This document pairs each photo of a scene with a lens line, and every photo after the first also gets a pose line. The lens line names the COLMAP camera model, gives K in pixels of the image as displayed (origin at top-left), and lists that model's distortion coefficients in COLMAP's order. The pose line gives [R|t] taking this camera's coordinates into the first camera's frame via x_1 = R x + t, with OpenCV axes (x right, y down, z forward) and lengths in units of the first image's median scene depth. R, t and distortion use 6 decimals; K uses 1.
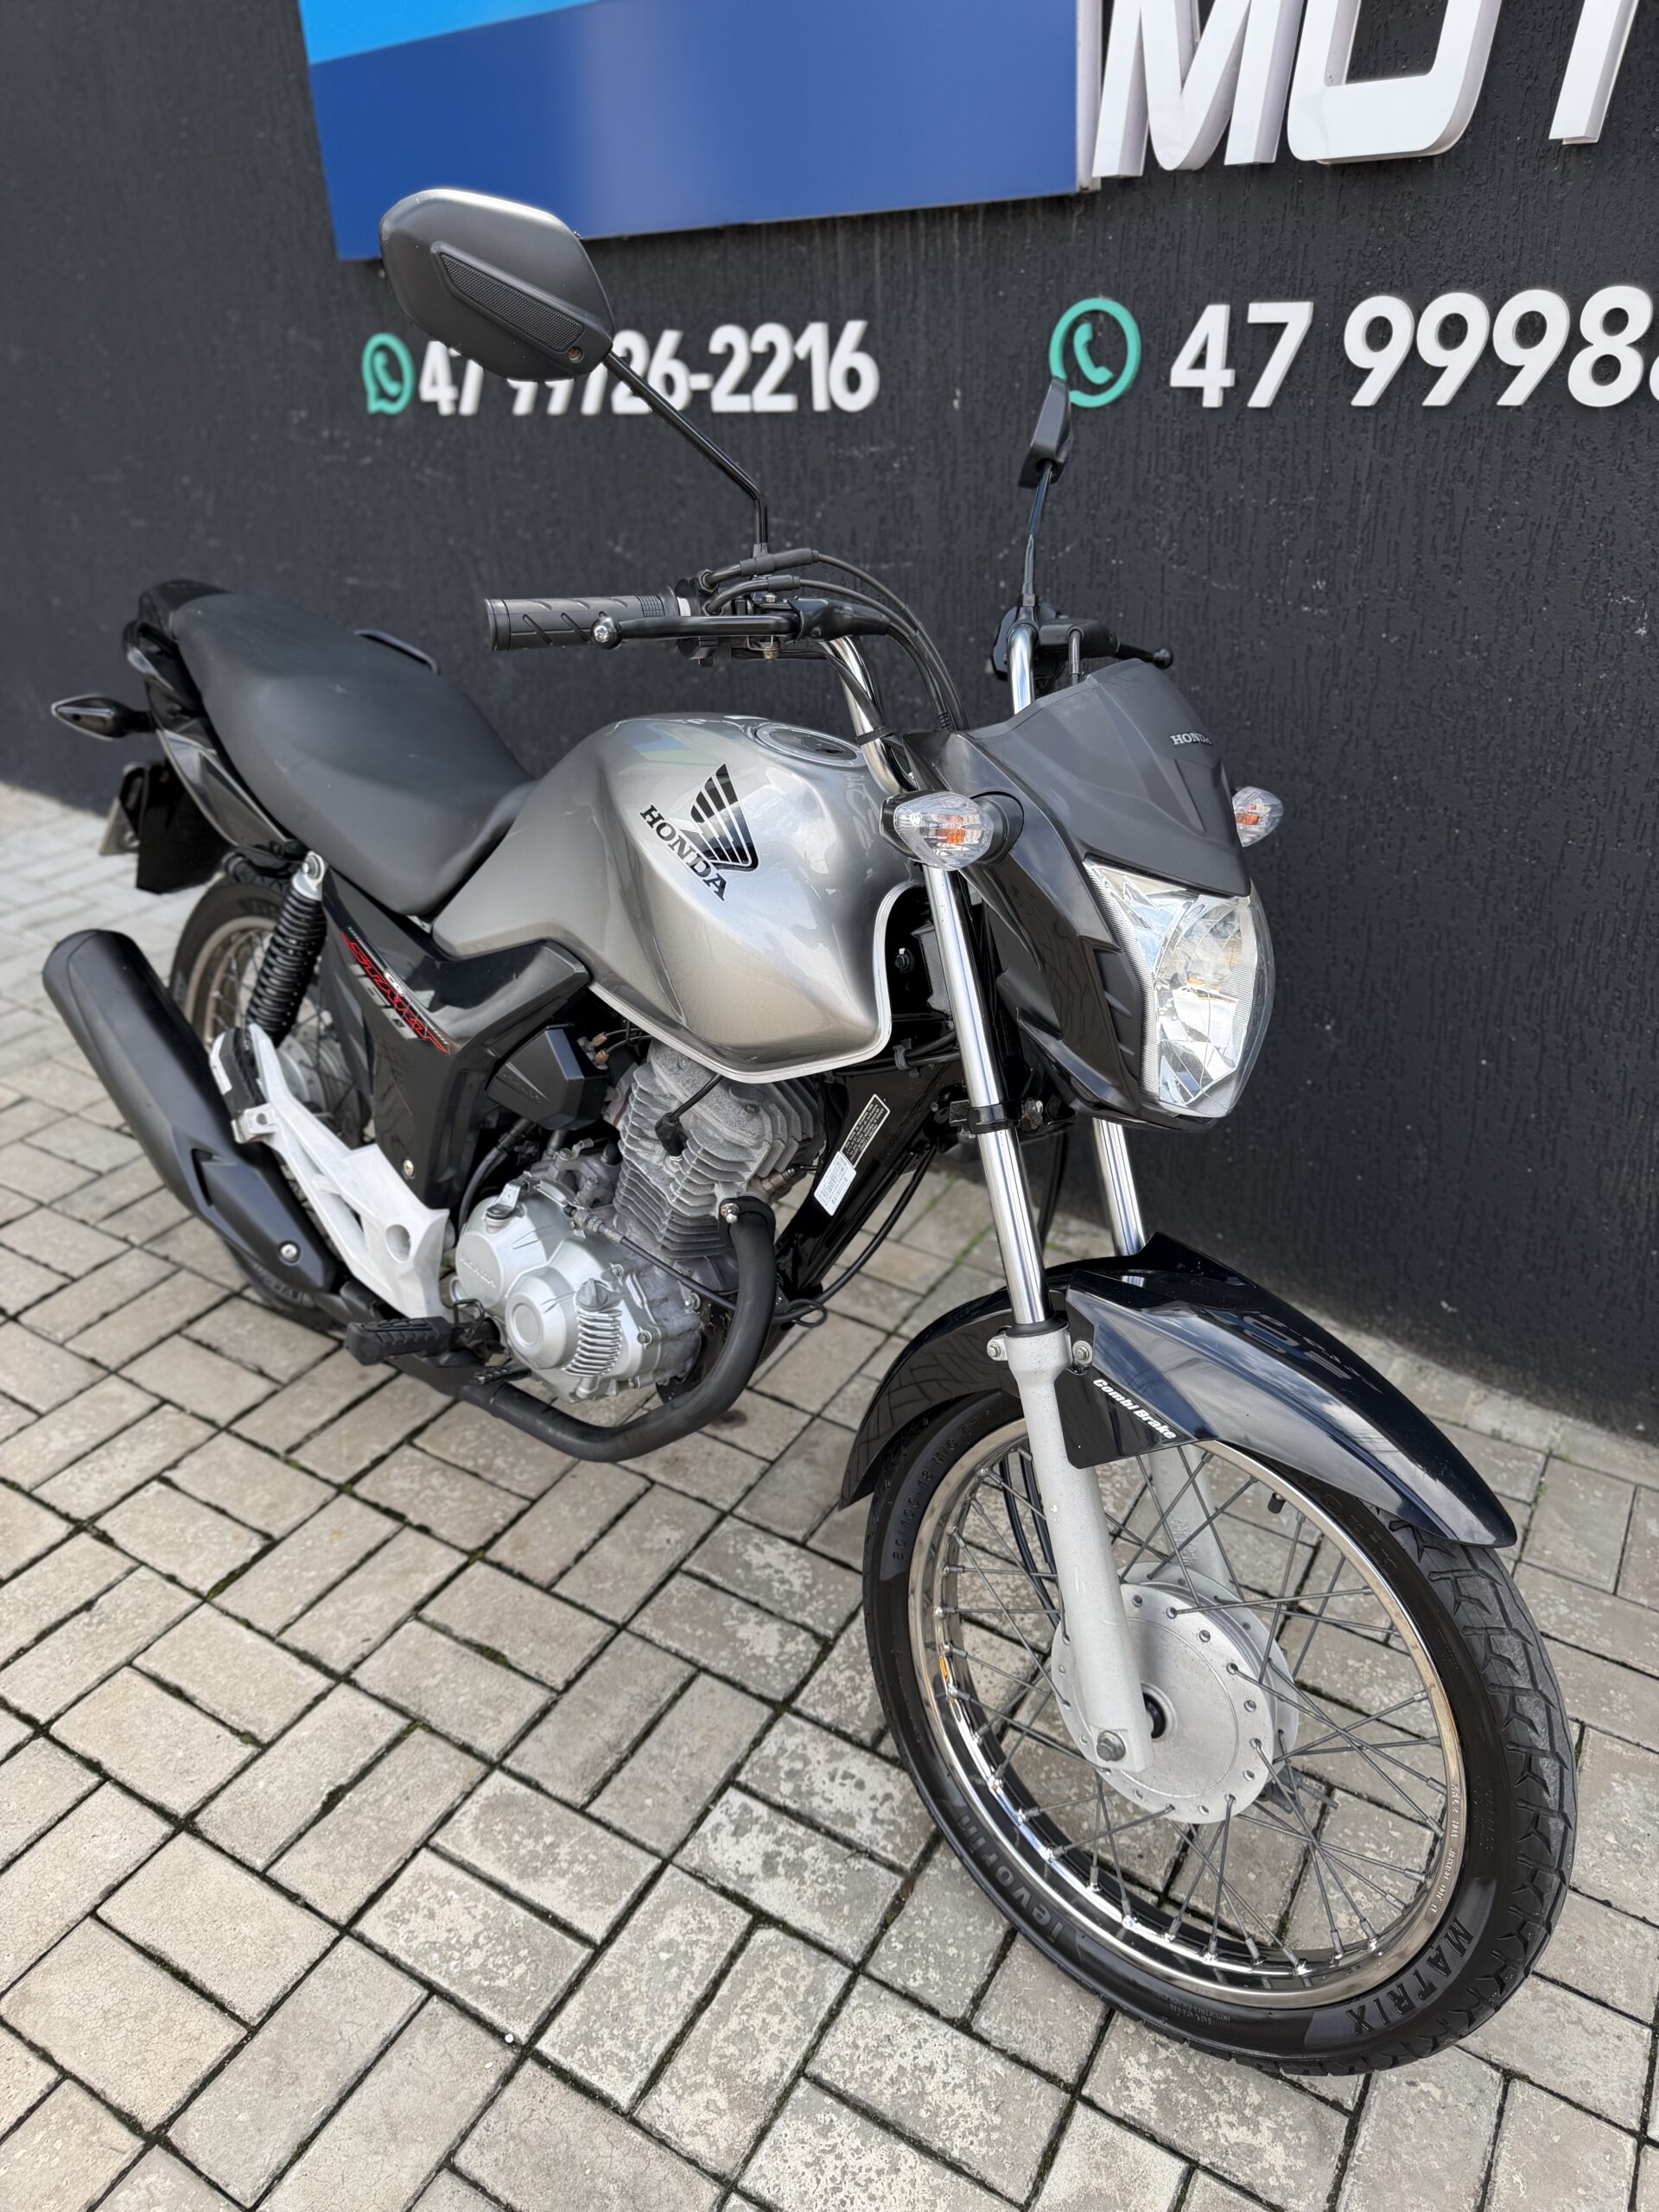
lens RADIAL K [[1569.4, 0, 835.3], [0, 1569.4, 1112.1], [0, 0, 1]] dist [-0.010552, 0.004295]
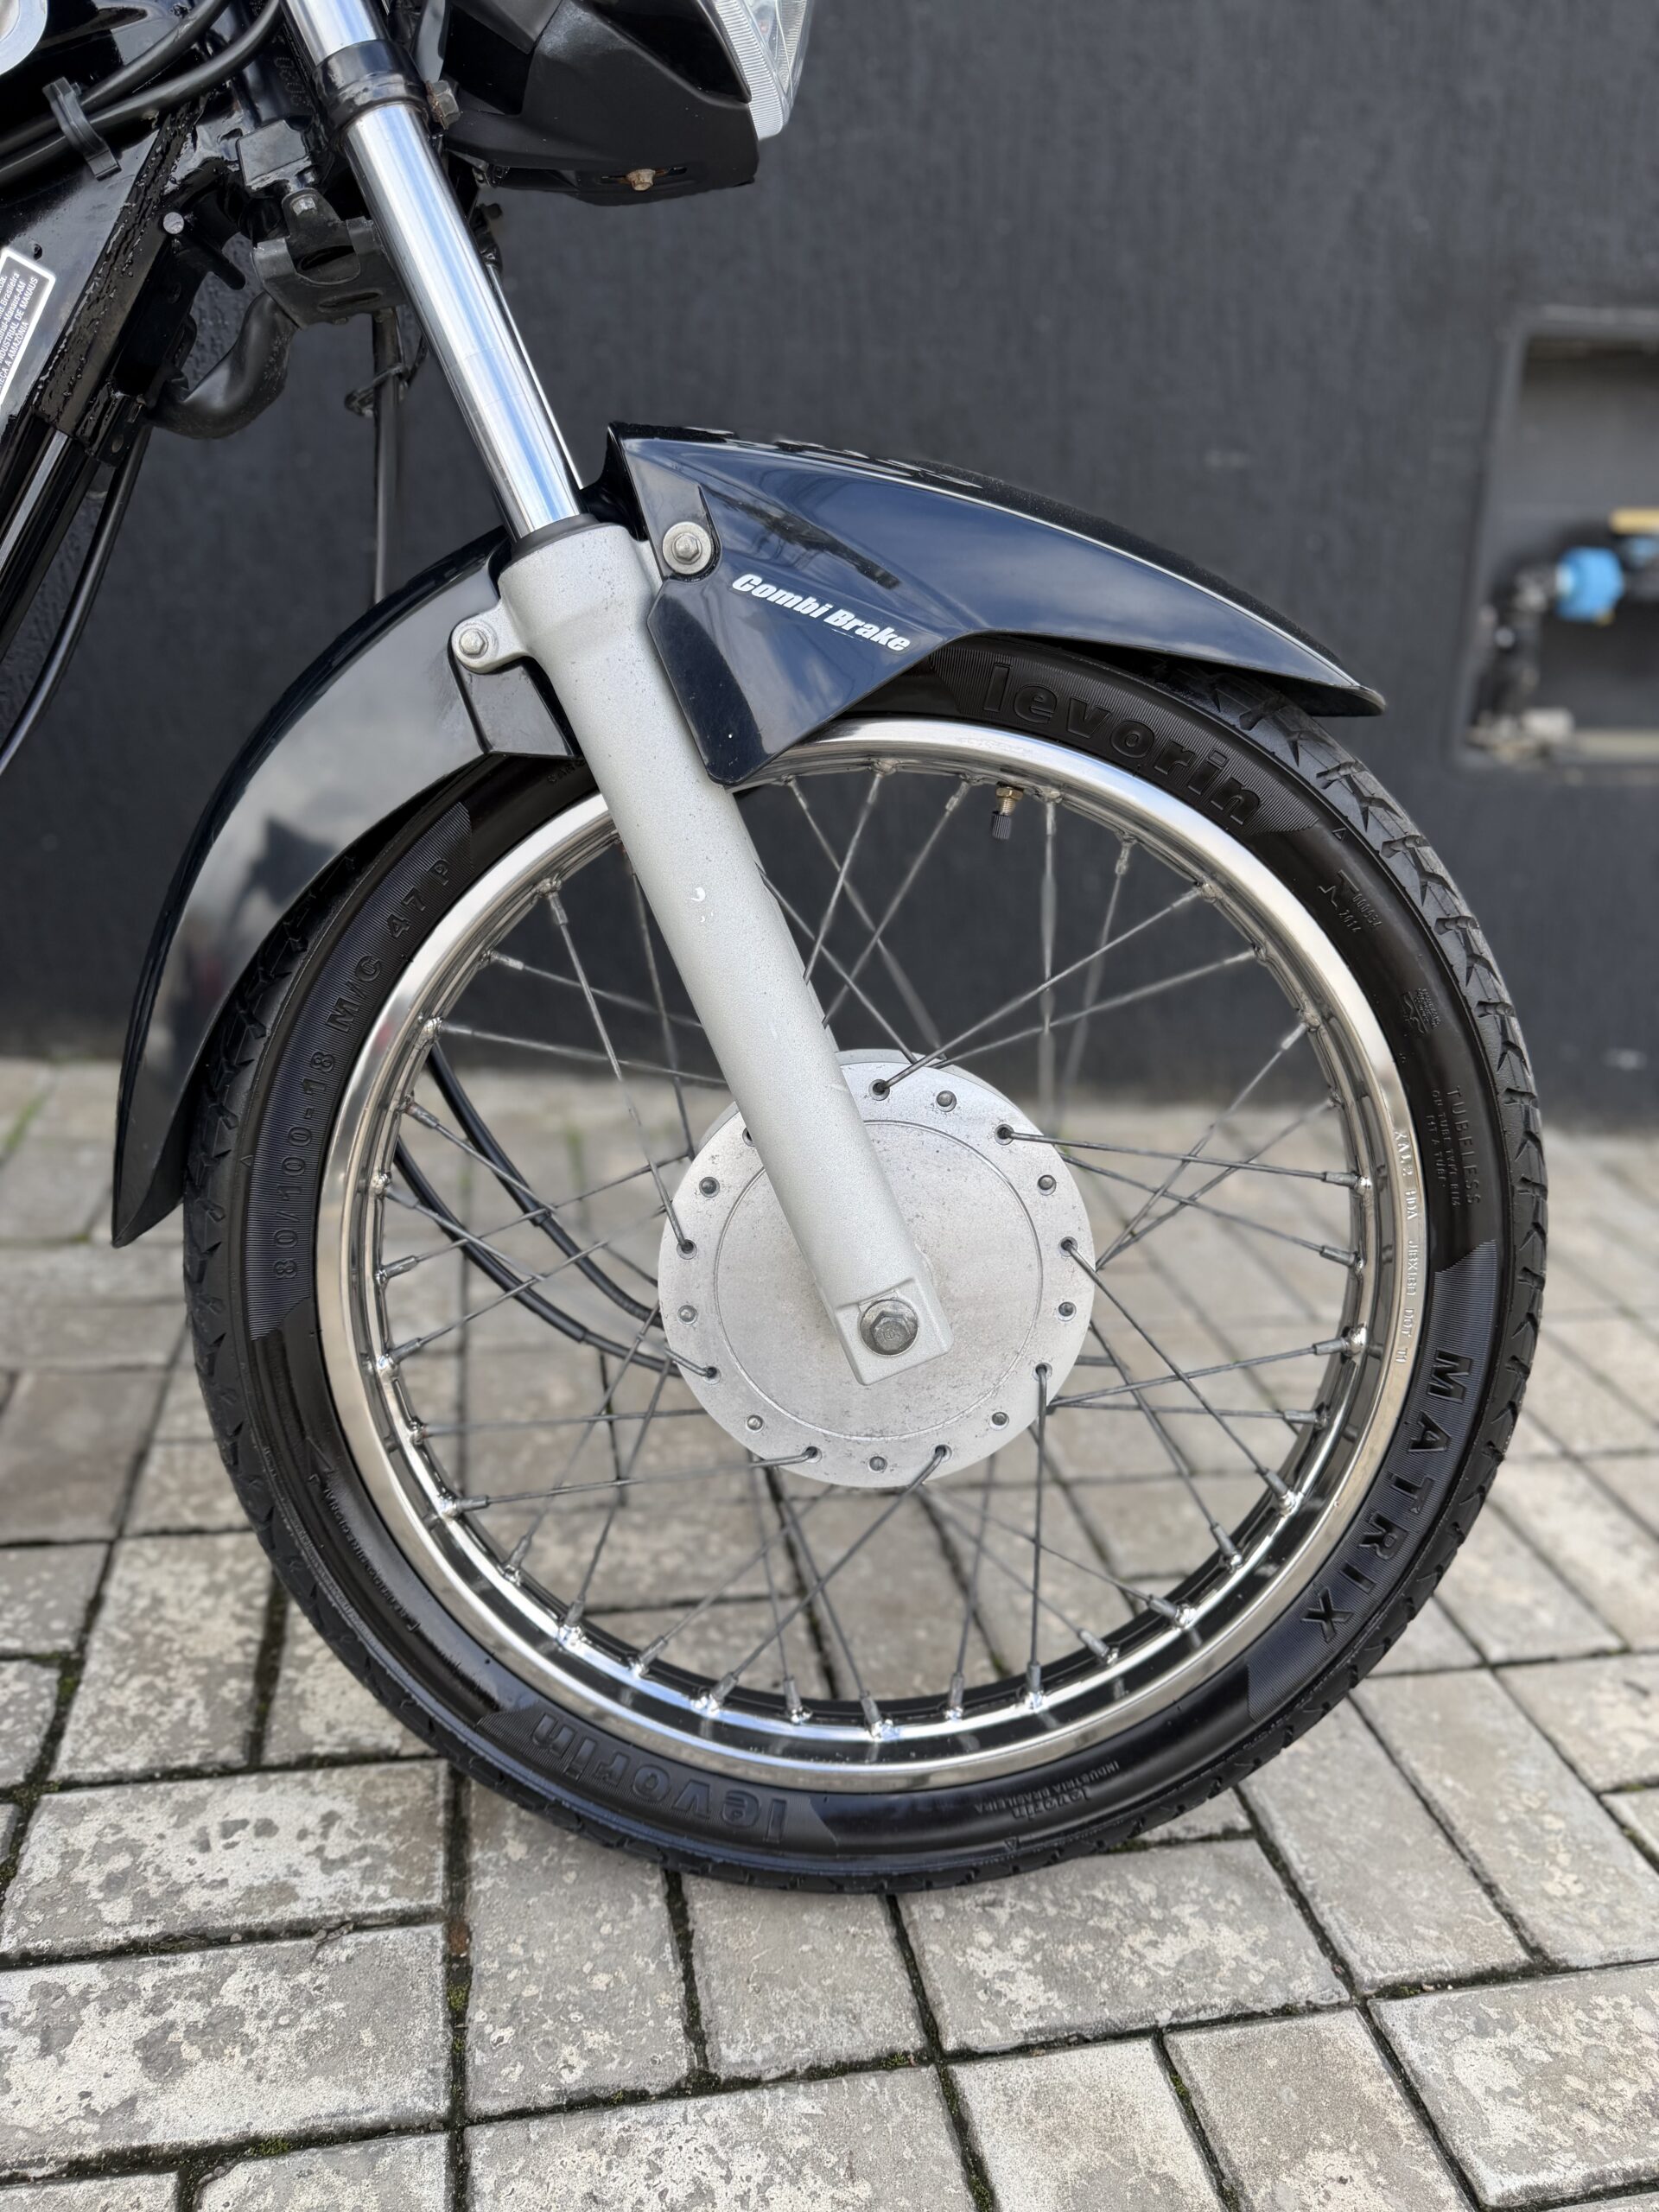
lens RADIAL K [[1597.0, 0, 824.1], [0, 1597.0, 1109.2], [0, 0, 1]] dist [-0.012209, 0.003942]
pose [[0.739029, -0.206753, 0.641162, -0.135920], [0.269638, 0.962962, -0.000272, 0.270985], [-0.617359, 0.173082, 0.767405, 0.488029]]
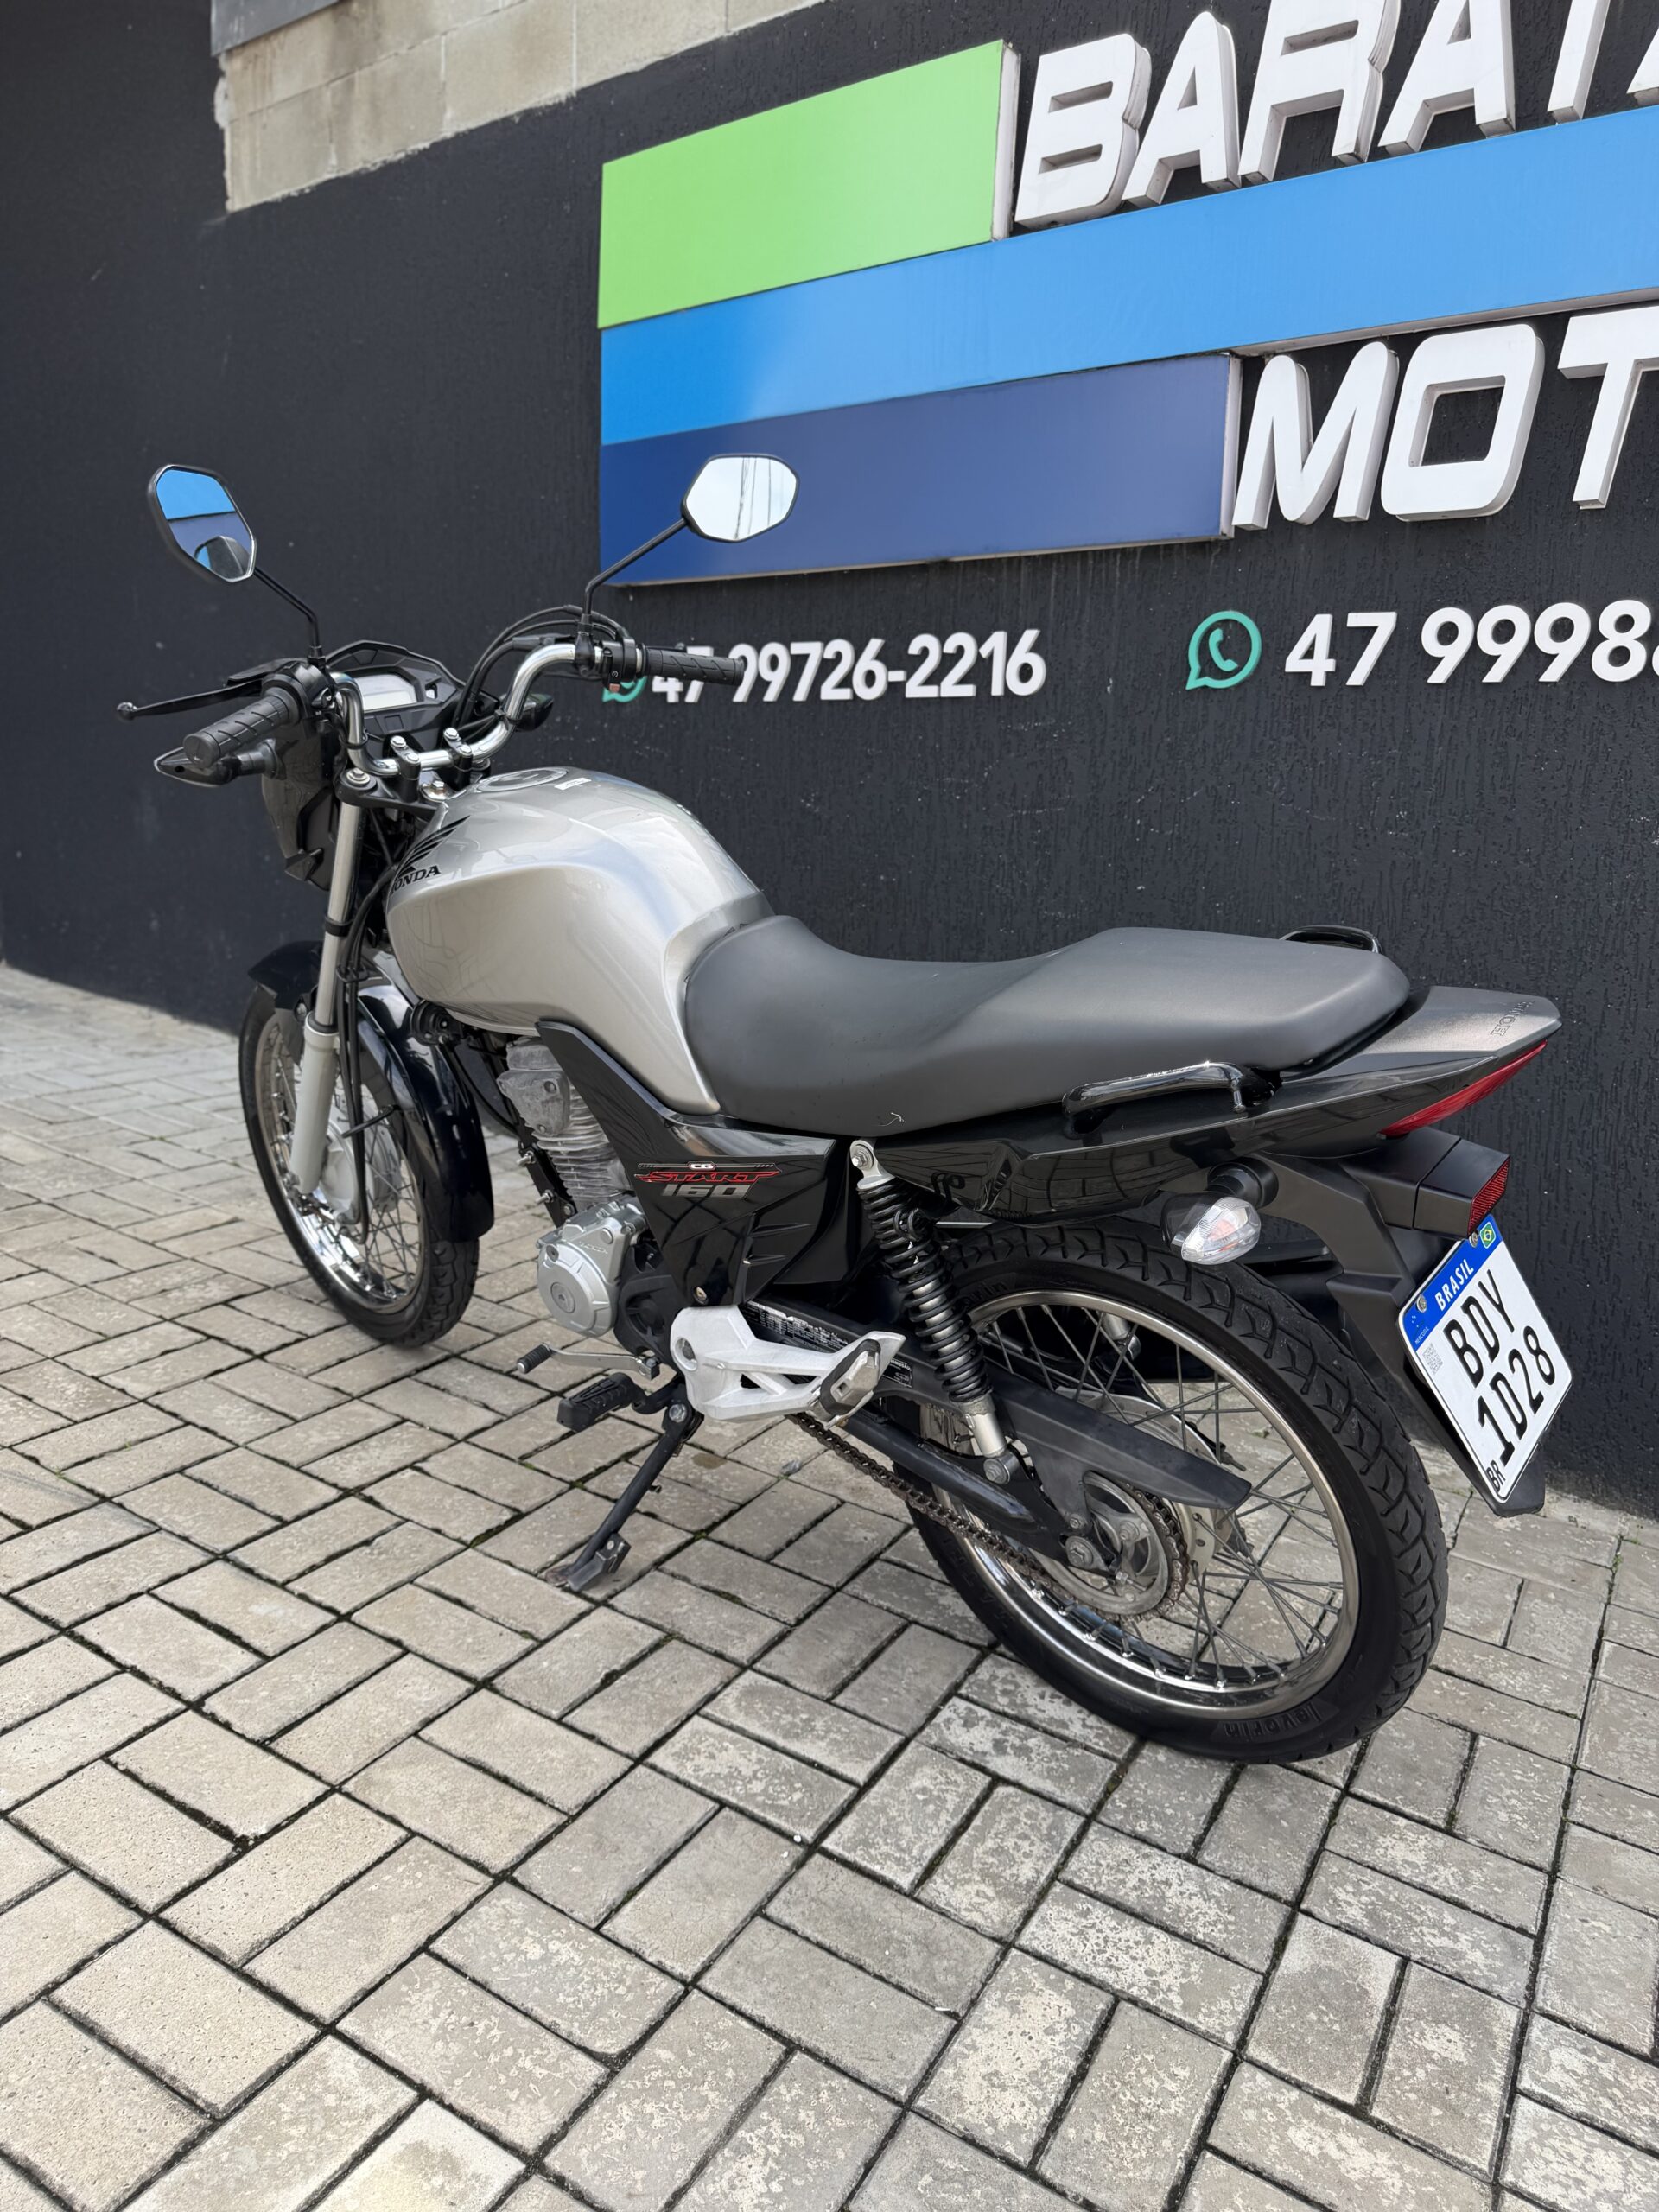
lens RADIAL K [[1564.6, 0, 835.0], [0, 1564.6, 1111.9], [0, 0, 1]] dist [-0.003985, -0.002650]
pose [[0.997527, 0.067121, 0.020845, -0.215178], [-0.059145, 0.961890, -0.266962, 0.346230], [-0.037970, 0.265069, 0.963481, -0.211411]]
